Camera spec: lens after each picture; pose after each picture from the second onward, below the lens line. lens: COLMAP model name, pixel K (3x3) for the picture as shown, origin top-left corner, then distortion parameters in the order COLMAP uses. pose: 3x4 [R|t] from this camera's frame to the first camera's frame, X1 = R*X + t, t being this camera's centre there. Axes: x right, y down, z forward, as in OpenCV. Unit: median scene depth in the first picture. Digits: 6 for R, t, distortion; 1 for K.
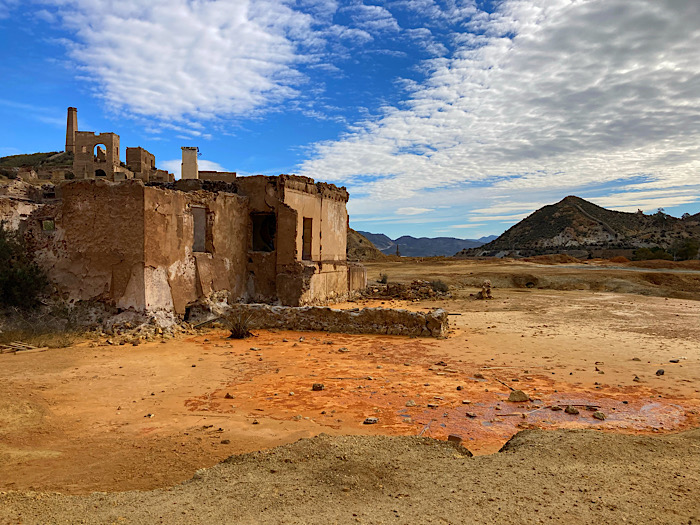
lens RADIAL K [[566.5, 0, 343.7], [0, 566.5, 247.7], [0, 0, 1]] dist [0.051793, -0.093800]
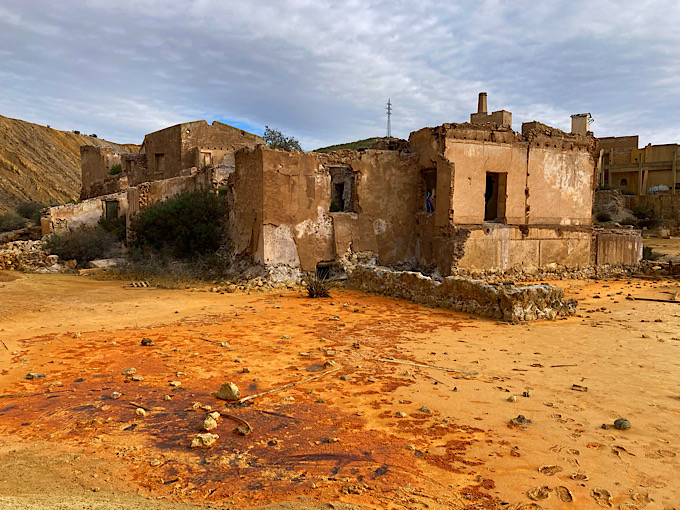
lens RADIAL K [[550.3, 0, 333.9], [0, 550.3, 240.7], [0, 0, 1]] dist [0.051793, -0.093800]
pose [[0.720179, 0.019519, -0.693514, 0.396481], [0.001008, 0.999574, 0.029180, 0.028713], [0.693788, -0.021714, 0.719852, 0.286633]]
